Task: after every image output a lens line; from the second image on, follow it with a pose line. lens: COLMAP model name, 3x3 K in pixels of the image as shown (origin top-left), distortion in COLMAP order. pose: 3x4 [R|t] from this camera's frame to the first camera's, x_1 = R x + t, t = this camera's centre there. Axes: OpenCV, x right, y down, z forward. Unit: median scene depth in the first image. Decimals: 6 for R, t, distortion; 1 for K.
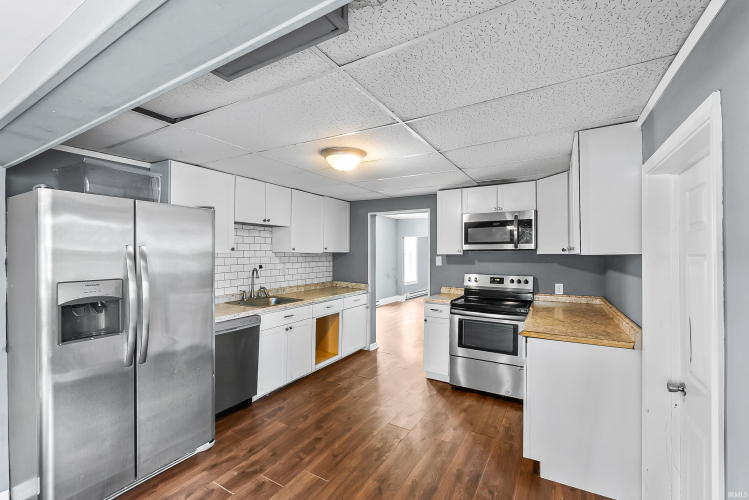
lens RADIAL K [[323.2, 0, 372.0], [0, 323.2, 254.0], [0, 0, 1]] dist [-0.001114, -0.000007]
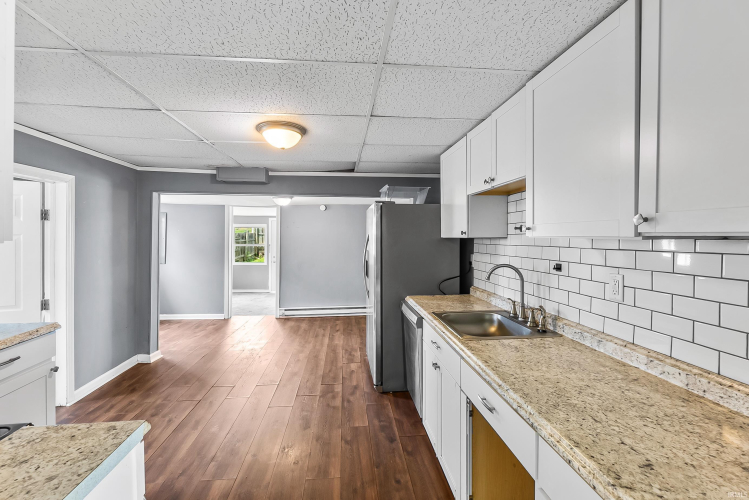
lens RADIAL K [[322.9, 0, 372.9], [0, 322.9, 238.2], [0, 0, 1]] dist [-0.000135, 0.000085]
pose [[-0.814515, 0.003098, -0.580134, 0.166815], [0.001064, 0.999992, 0.003846, -0.006302], [0.580141, 0.002516, -0.814512, 1.334088]]
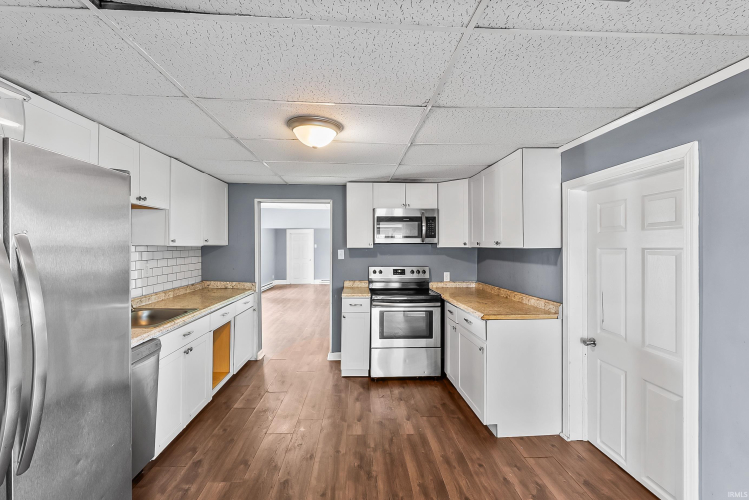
lens RADIAL K [[321.4, 0, 374.5], [0, 321.4, 250.0], [0, 0, 1]] dist [-0.000594, 0.000417]
pose [[0.834221, -0.006202, 0.551395, -0.287314], [-0.000083, 0.999935, 0.011373, -0.003422], [-0.551430, -0.009534, 0.834166, 0.160492]]
